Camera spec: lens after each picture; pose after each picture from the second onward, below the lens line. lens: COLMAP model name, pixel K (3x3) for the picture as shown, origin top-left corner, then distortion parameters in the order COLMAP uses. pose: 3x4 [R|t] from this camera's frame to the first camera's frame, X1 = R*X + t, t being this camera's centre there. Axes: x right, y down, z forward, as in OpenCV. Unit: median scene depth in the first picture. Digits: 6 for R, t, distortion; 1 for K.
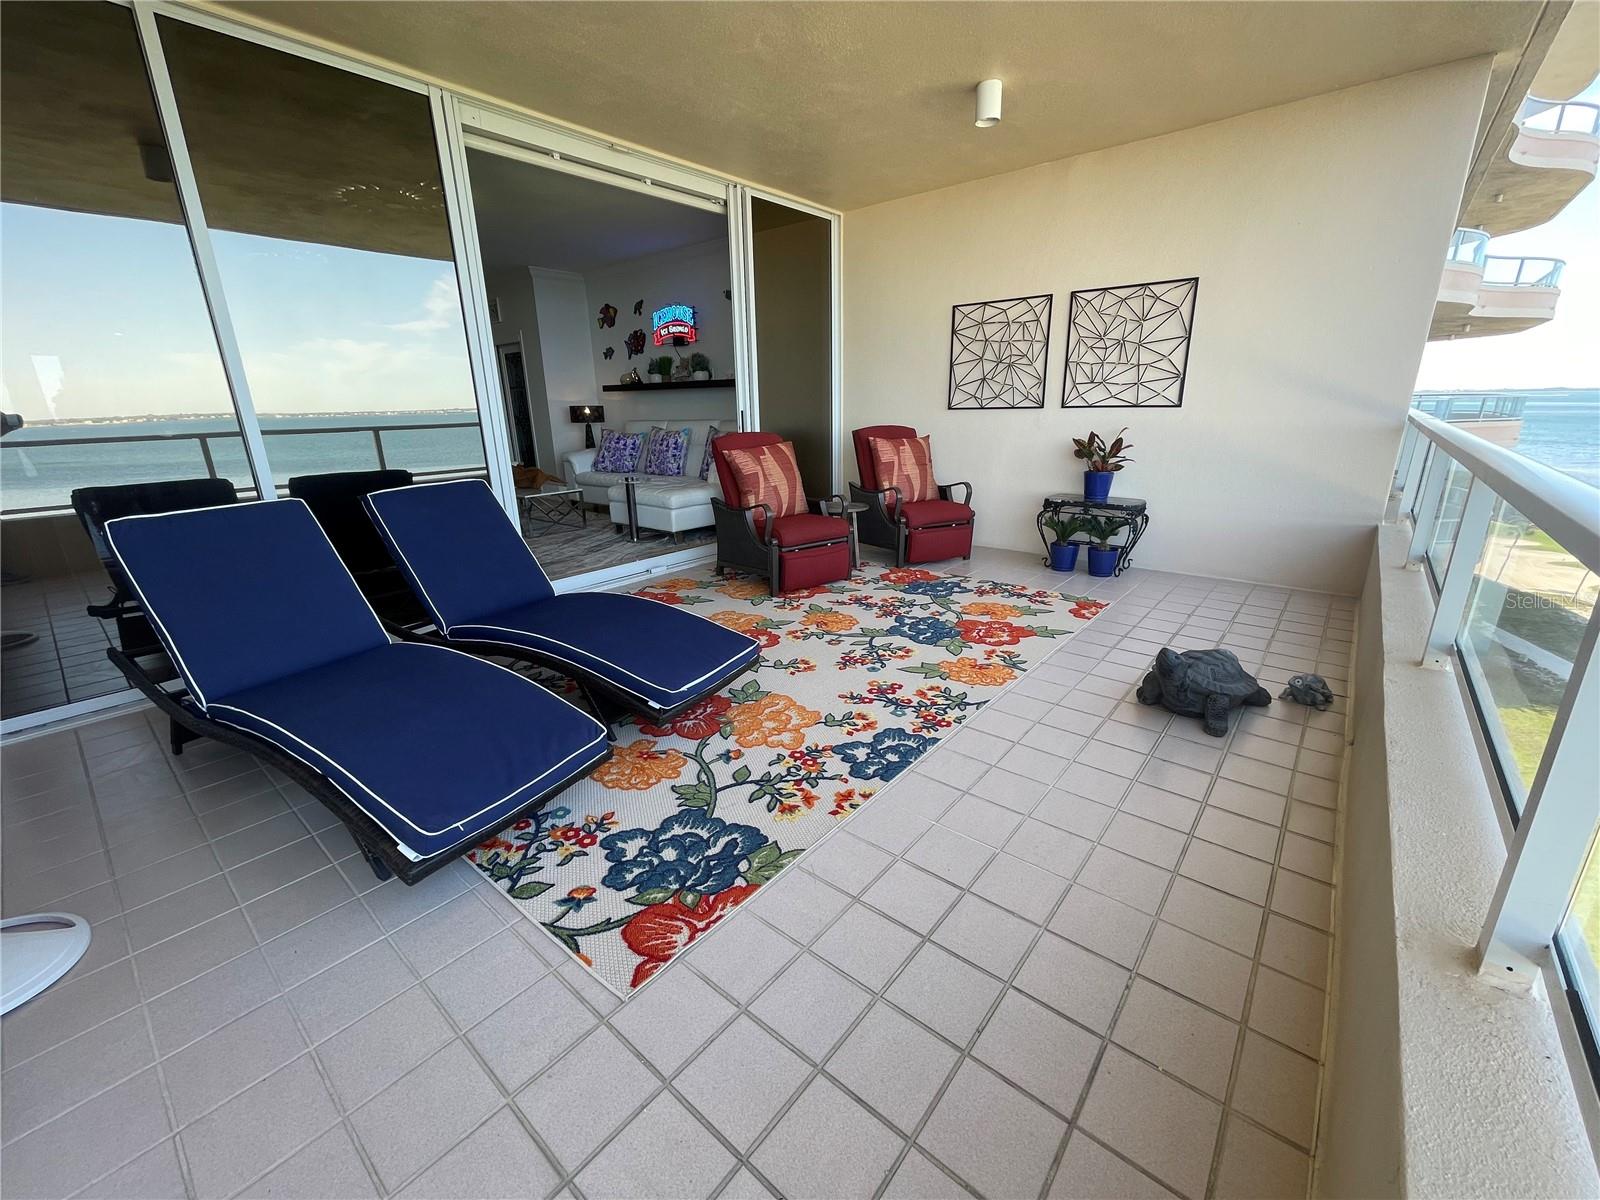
lens RADIAL K [[649.9, 0, 803.4], [0, 649.9, 599.1], [0, 0, 1]] dist [0.001147, 0.000186]
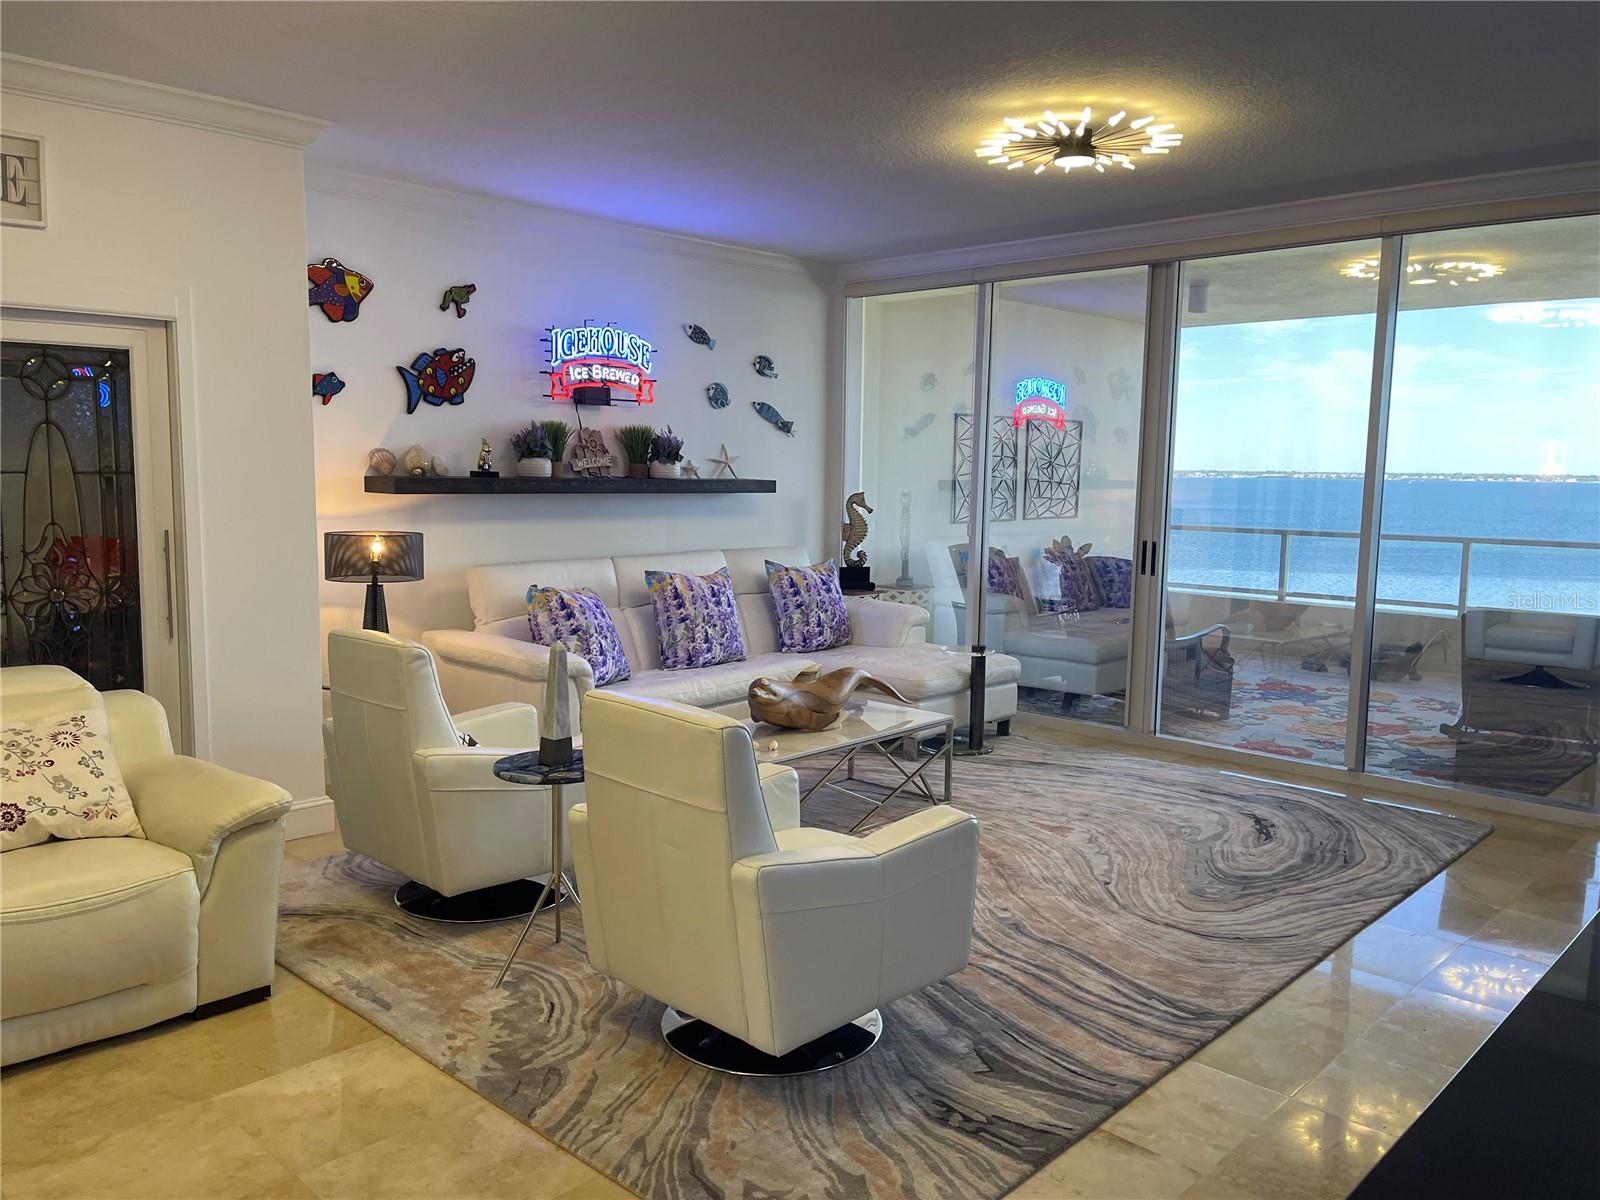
lens RADIAL K [[1229.9, 0, 791.0], [0, 1229.9, 604.2], [0, 0, 1]] dist [0.088731, -0.110692]
pose [[0.073461, -0.093365, 0.992918, -2.093752], [0.272476, 0.959607, 0.070074, -0.524749], [-0.959354, 0.265399, 0.095934, 1.559957]]
